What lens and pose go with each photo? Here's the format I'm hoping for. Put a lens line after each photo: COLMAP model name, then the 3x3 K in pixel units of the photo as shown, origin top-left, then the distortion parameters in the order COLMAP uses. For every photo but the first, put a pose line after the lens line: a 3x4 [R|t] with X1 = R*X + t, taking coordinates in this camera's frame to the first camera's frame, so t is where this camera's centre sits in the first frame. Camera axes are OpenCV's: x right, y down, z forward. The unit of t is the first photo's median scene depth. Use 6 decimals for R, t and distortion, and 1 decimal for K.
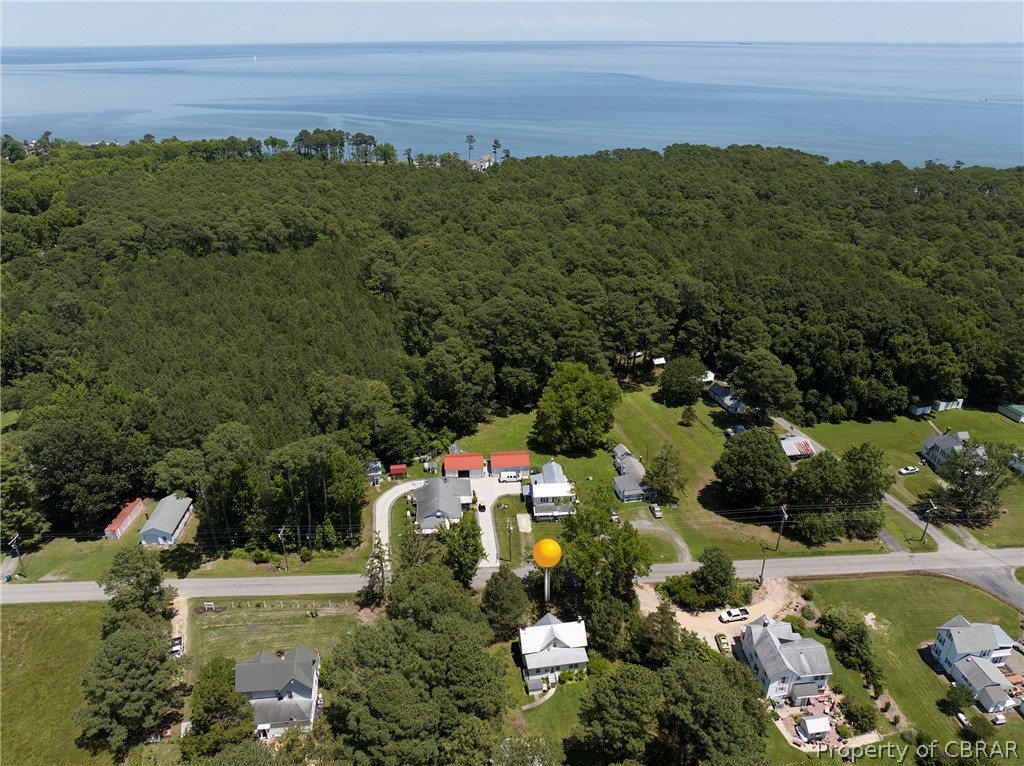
lens RADIAL K [[718.6, 0, 510.7], [0, 718.6, 380.4], [0, 0, 1]] dist [-0.044192, 0.014611]
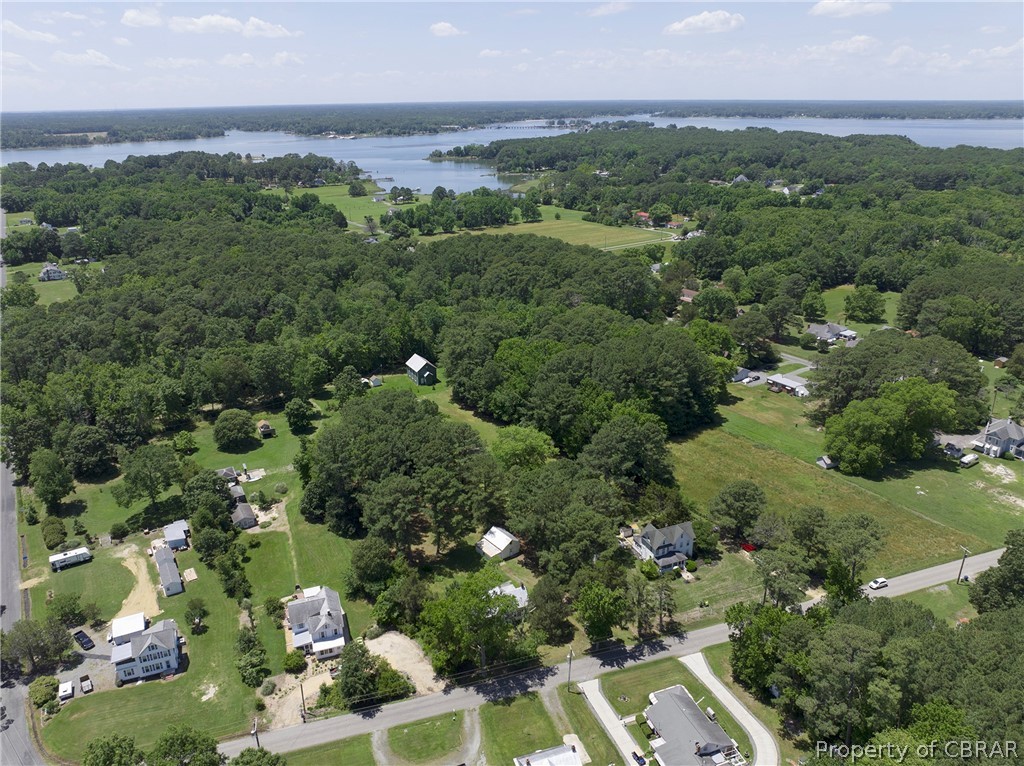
lens RADIAL K [[718.6, 0, 513.1], [0, 718.6, 386.7], [0, 0, 1]] dist [-0.044192, 0.014611]
pose [[-0.966488, 0.104922, -0.234290, 0.207755], [-0.101934, 0.680773, 0.725367, -0.575405], [0.235606, 0.724941, -0.647264, 1.096862]]
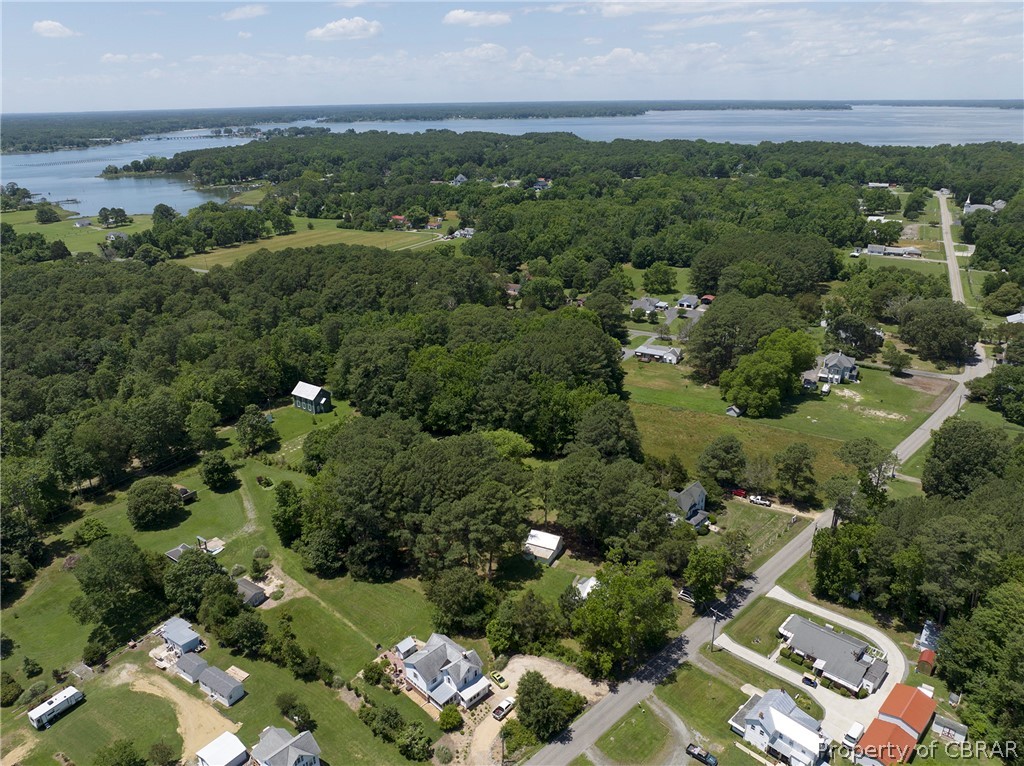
lens RADIAL K [[718.6, 0, 513.5], [0, 718.6, 382.0], [0, 0, 1]] dist [-0.044192, 0.014611]
pose [[-0.758145, 0.248606, -0.602837, 0.601419], [-0.270499, 0.721281, 0.637639, -0.484221], [0.593335, 0.646489, -0.479588, 0.905587]]
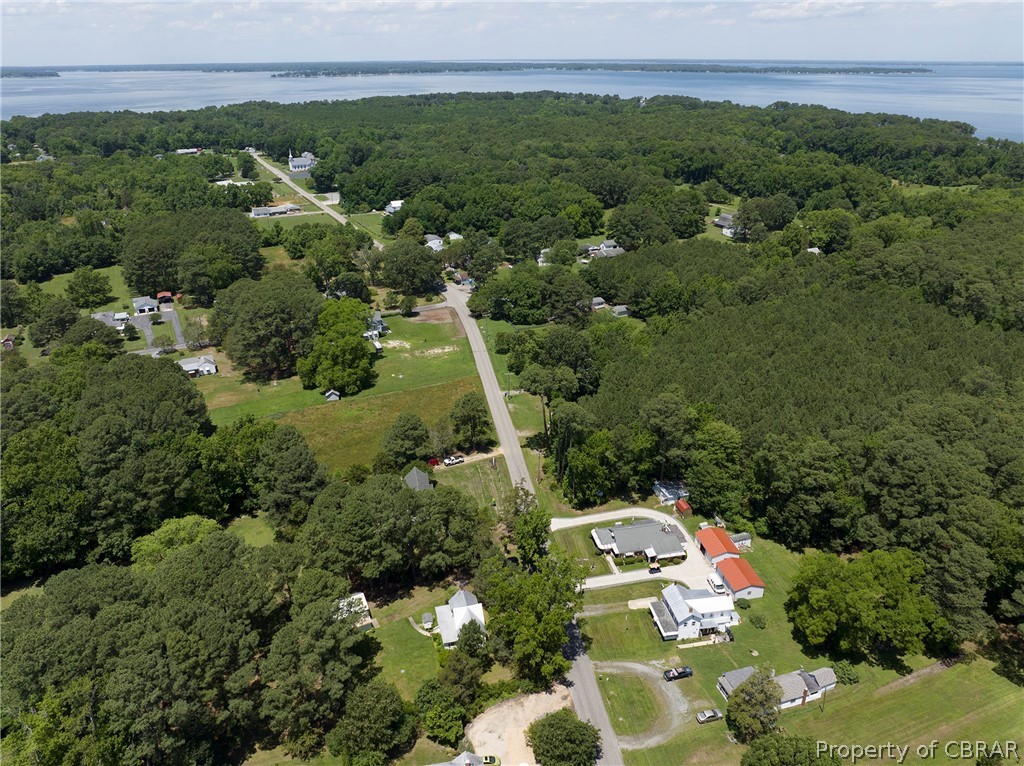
lens RADIAL K [[718.6, 0, 509.4], [0, 718.6, 381.4], [0, 0, 1]] dist [-0.044192, 0.014611]
pose [[0.100366, 0.411570, -0.905835, 0.675089], [-0.426139, 0.840481, 0.334661, -0.264484], [0.899073, 0.352423, 0.259742, 0.448607]]
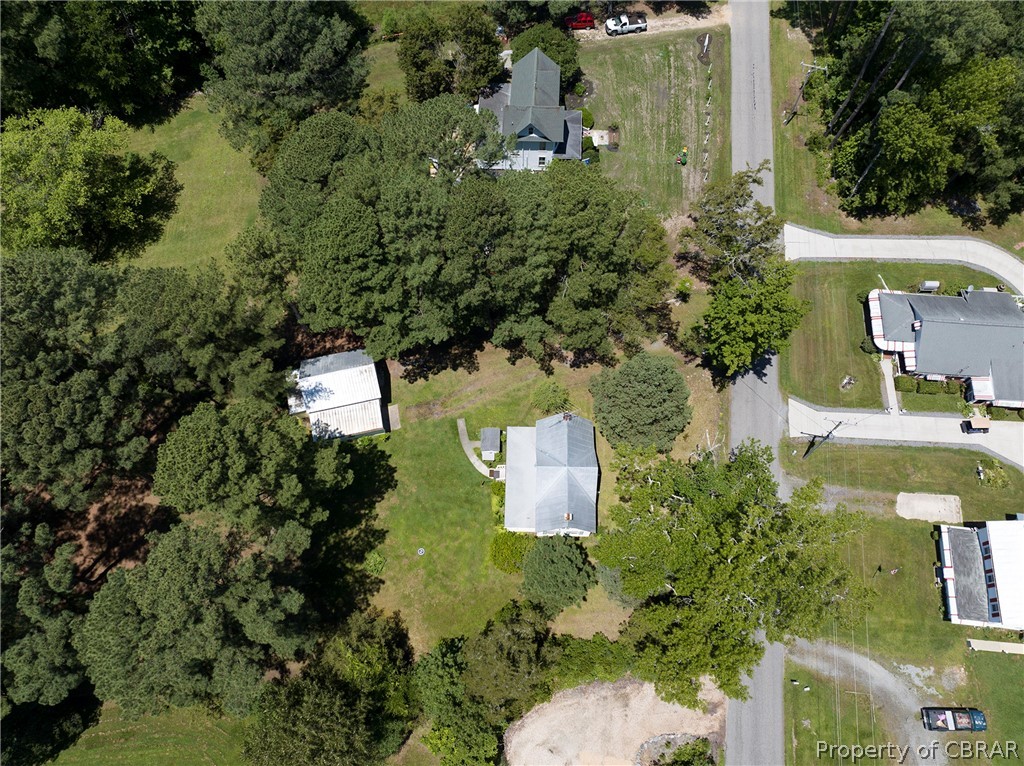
lens RADIAL K [[718.6, 0, 512.3], [0, 718.6, 382.0], [0, 0, 1]] dist [-0.044192, 0.014611]
pose [[-0.172260, 0.905572, -0.387641, 0.154720], [-0.424910, 0.286719, 0.858629, -0.092339], [0.888695, 0.312620, 0.335396, 0.534849]]
